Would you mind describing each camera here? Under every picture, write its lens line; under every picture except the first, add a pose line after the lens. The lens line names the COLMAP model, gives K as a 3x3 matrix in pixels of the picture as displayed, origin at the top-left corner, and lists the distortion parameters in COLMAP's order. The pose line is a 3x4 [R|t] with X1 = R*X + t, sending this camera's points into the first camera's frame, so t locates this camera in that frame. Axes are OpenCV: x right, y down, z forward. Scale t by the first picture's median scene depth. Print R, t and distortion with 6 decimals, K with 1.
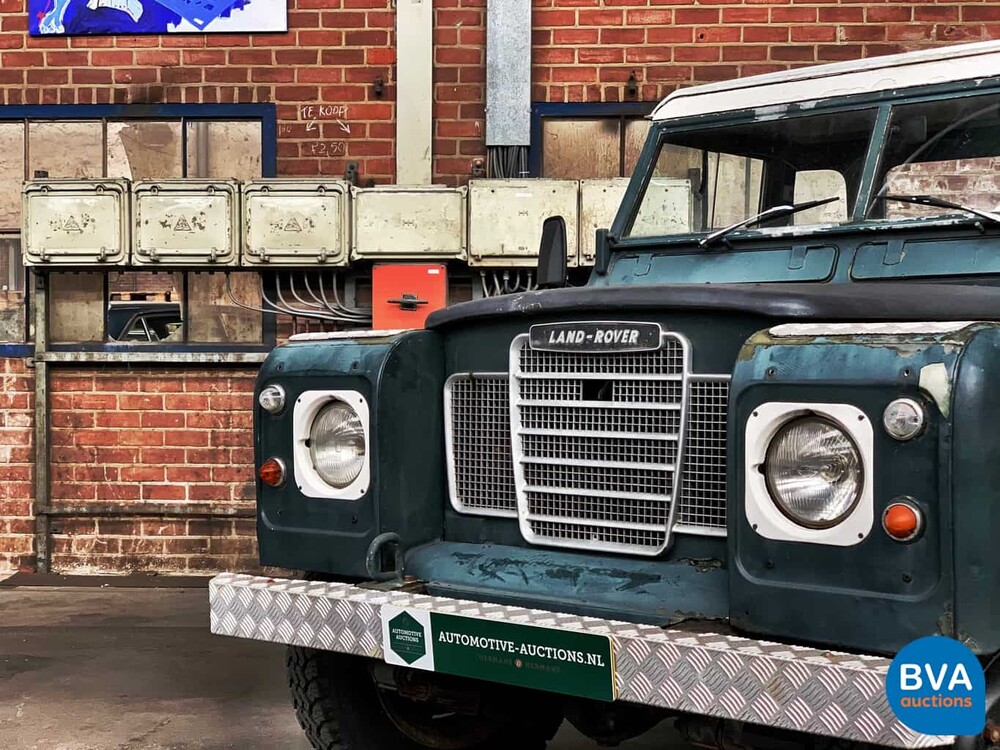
lens RADIAL K [[1497.3, 0, 504.4], [0, 1497.3, 377.0], [0, 0, 1]] dist [0.060813, 0.000000]
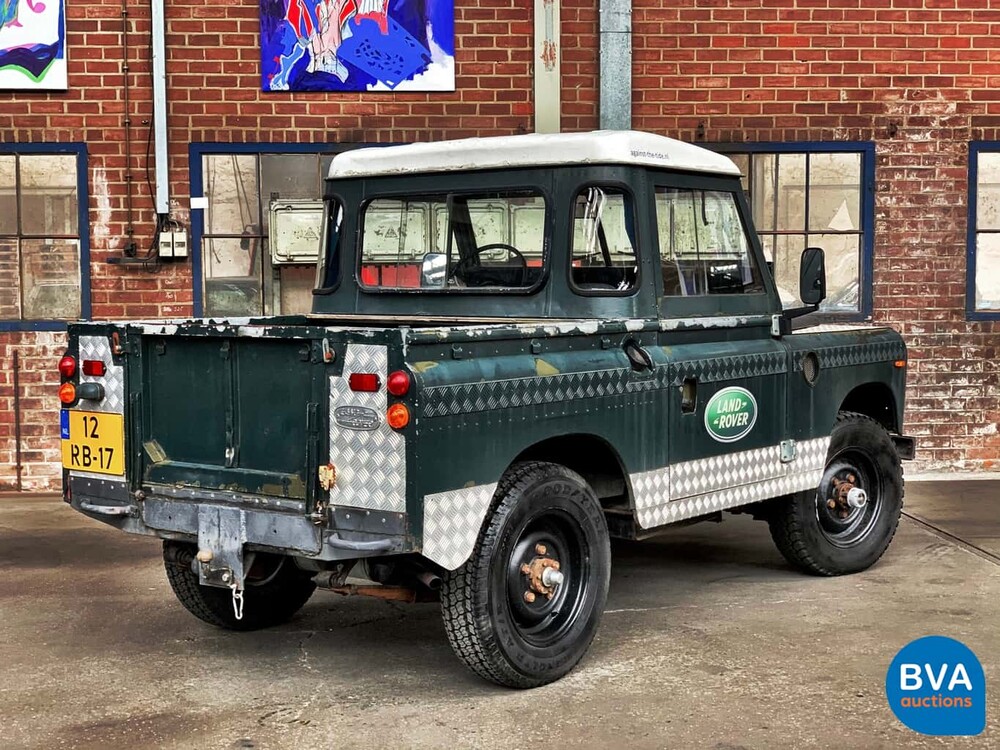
lens RADIAL K [[1497.3, 0, 514.3], [0, 1497.3, 366.4], [0, 0, 1]] dist [0.060813, 0.000000]
pose [[0.990273, -0.021007, 0.137546, -0.293748], [0.014901, 0.998863, 0.045279, -0.039299], [-0.138340, -0.042789, 0.989460, -0.394258]]
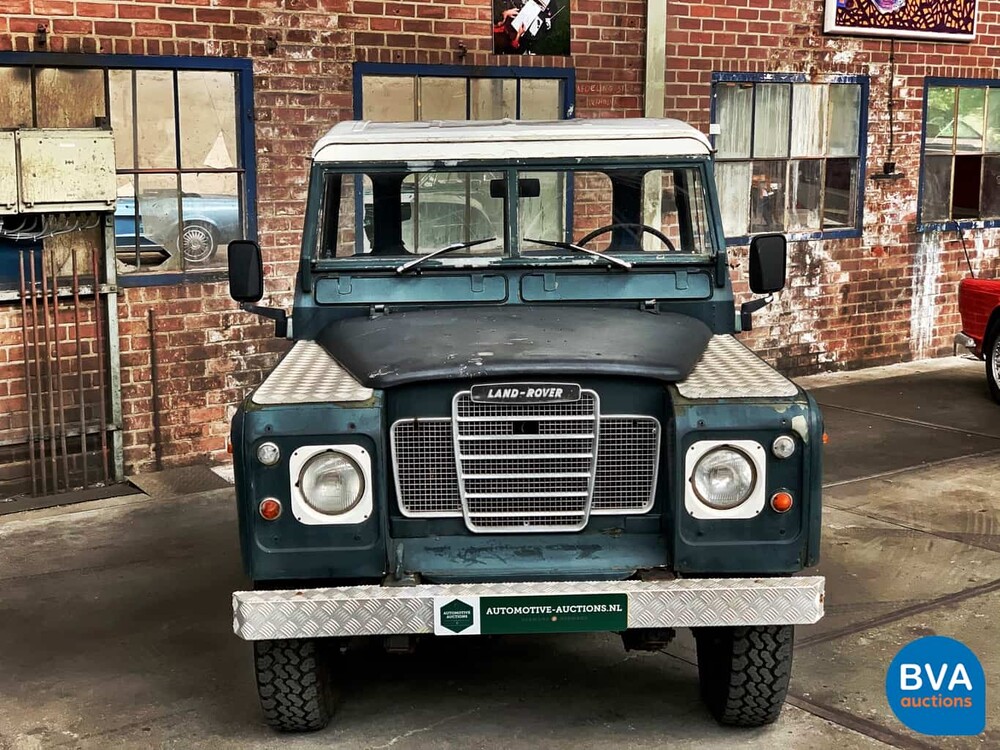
lens RADIAL K [[1497.3, 0, 503.9], [0, 1497.3, 383.1], [0, 0, 1]] dist [0.060813, 0.000000]
pose [[0.754633, -0.116056, 0.645802, -0.392305], [0.017290, 0.987409, 0.157242, -0.115902], [-0.655920, -0.107495, 0.747137, -0.041650]]
